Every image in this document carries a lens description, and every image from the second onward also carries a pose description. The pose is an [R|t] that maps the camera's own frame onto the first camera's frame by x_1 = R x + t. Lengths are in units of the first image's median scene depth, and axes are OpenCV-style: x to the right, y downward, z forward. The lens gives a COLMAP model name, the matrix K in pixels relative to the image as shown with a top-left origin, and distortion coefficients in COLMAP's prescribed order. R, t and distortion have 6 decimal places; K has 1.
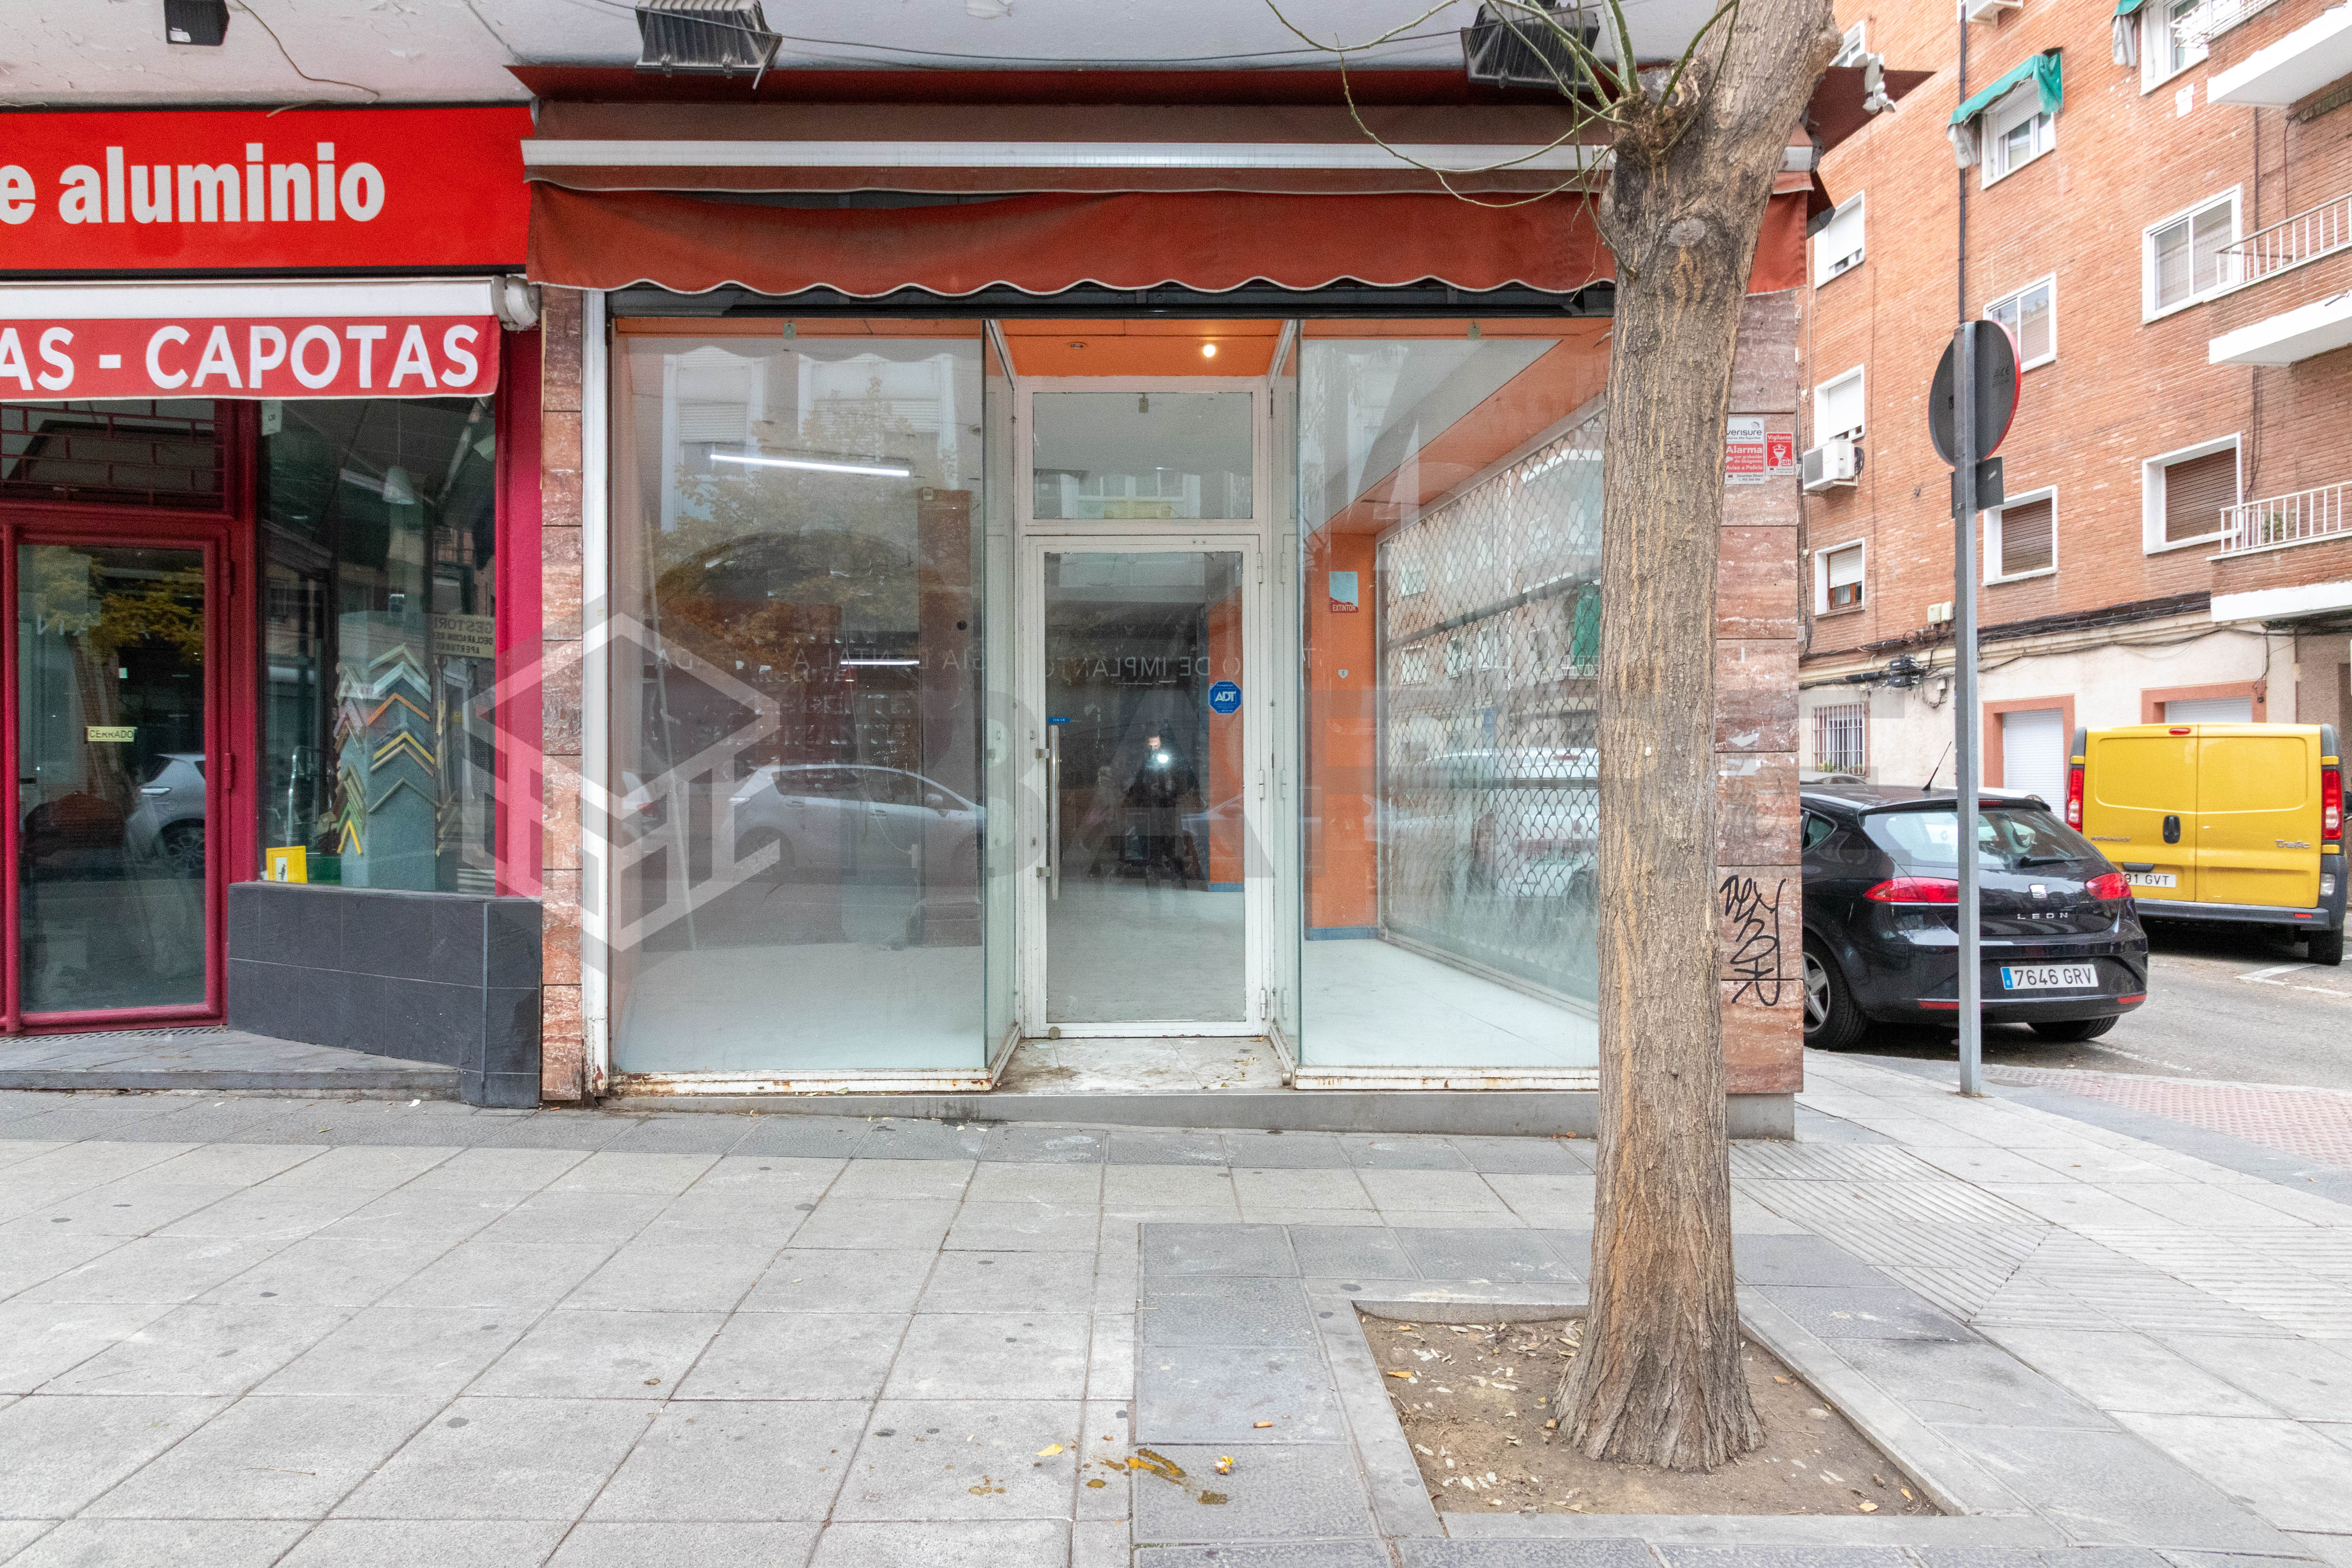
lens RADIAL K [[1236.7, 0, 1168.8], [0, 1236.7, 785.2], [0, 0, 1]] dist [0.006816, 0.000323]
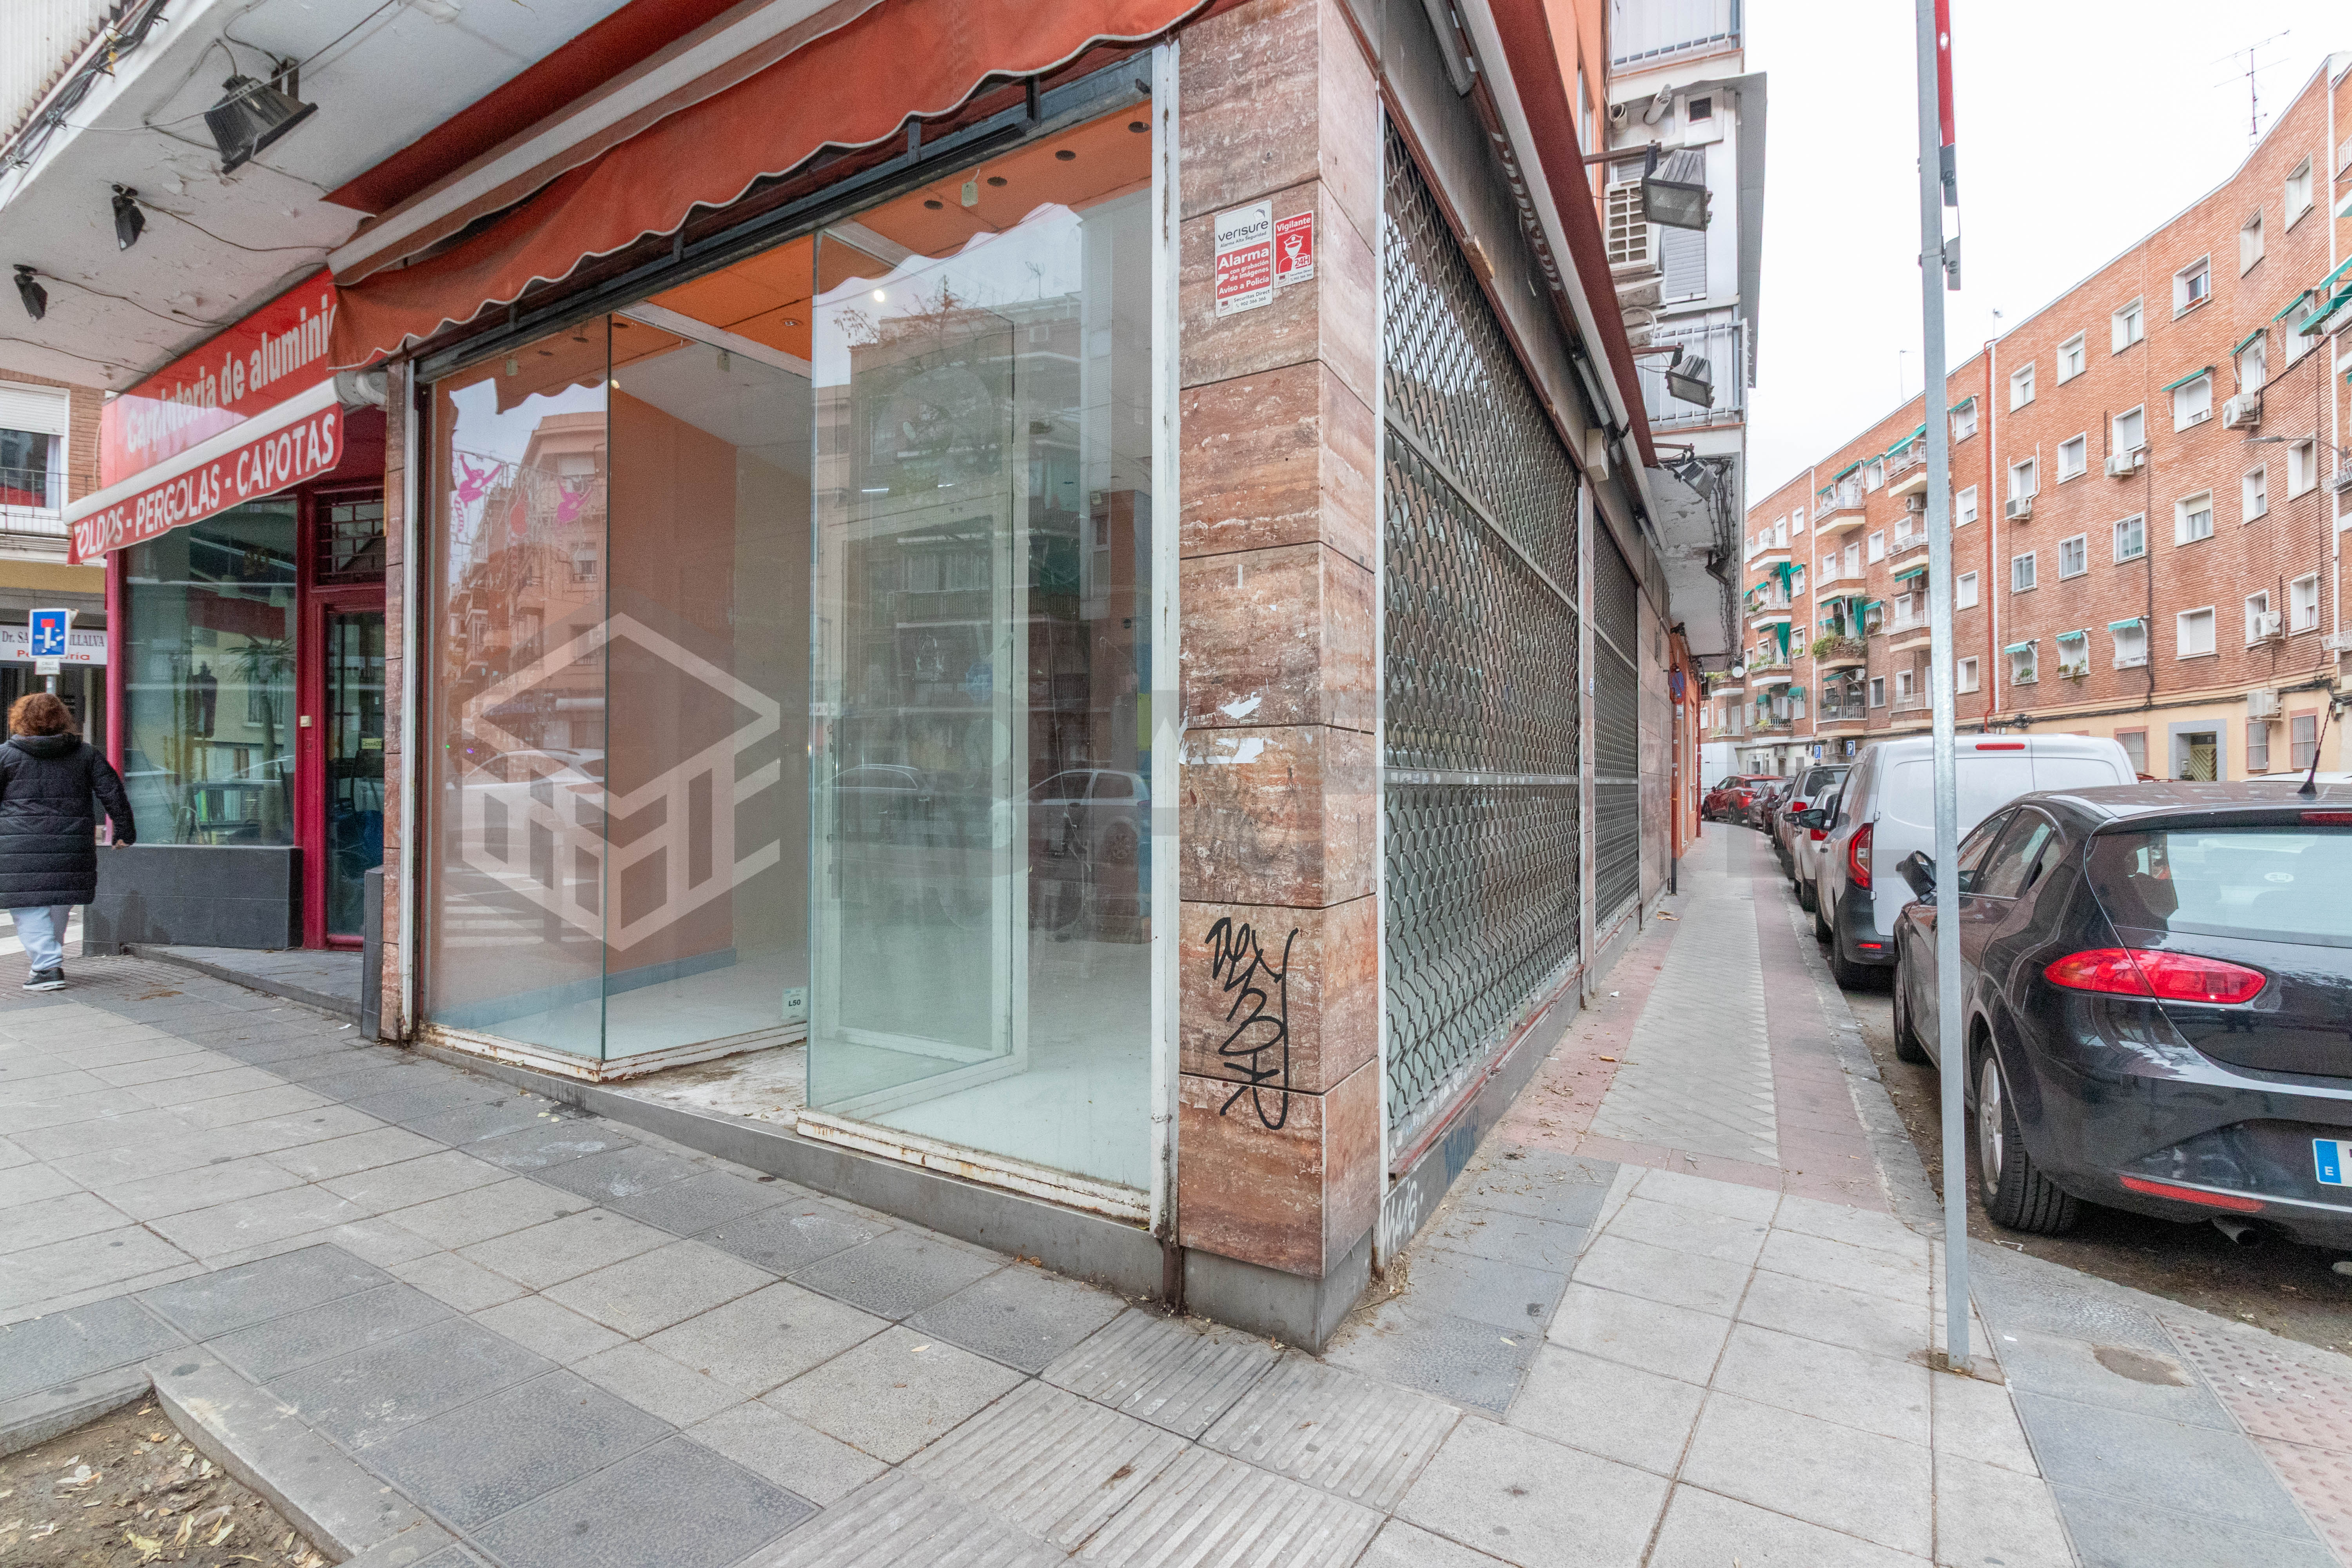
lens RADIAL K [[1159.4, 0, 1170.1], [0, 1159.4, 777.5], [0, 0, 1]] dist [0.001718, -0.001316]
pose [[0.829731, -0.000185, -0.558163, 0.769676], [-0.002353, 0.999990, -0.003830, 0.001840], [0.558158, 0.004492, 0.829722, 0.480107]]
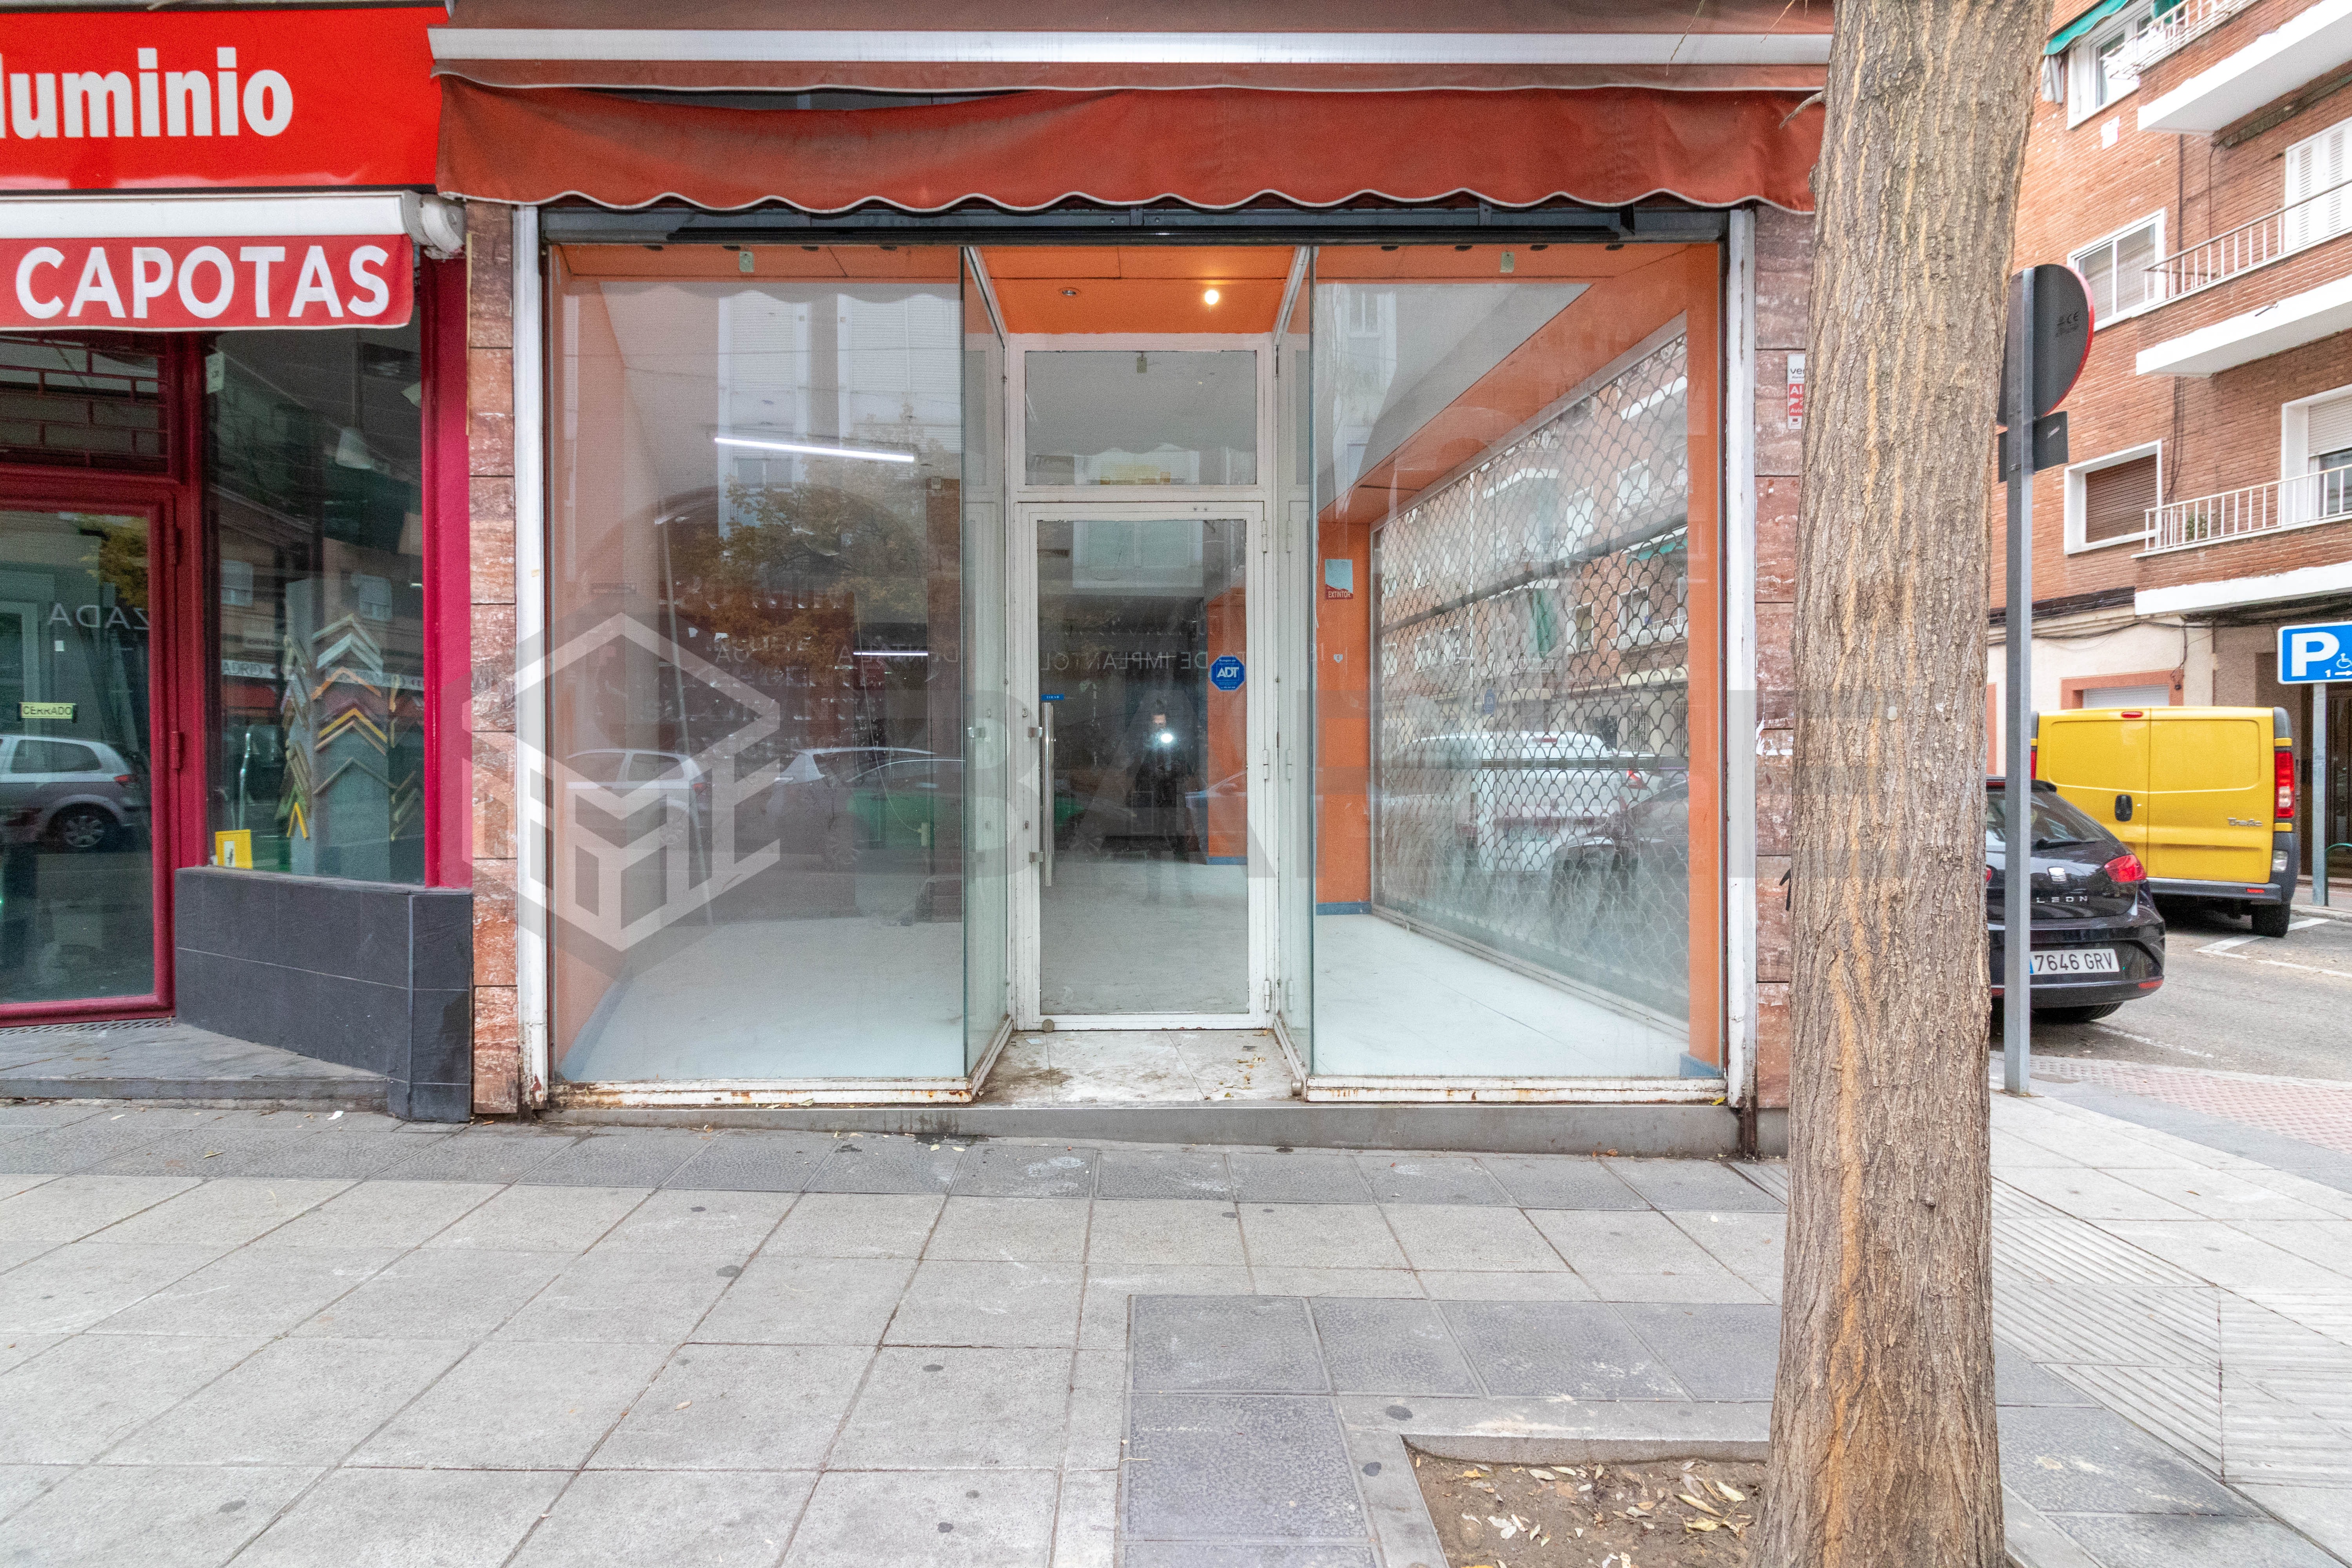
lens RADIAL K [[1062.3, 0, 1167.2], [0, 1062.3, 780.2], [0, 0, 1]] dist [0.000739, 0.001081]
pose [[0.999993, 0.000425, -0.003823, 0.002973], [-0.000374, 0.999911, 0.013307, 0.000548], [0.003828, -0.013306, 0.999904, 0.227484]]
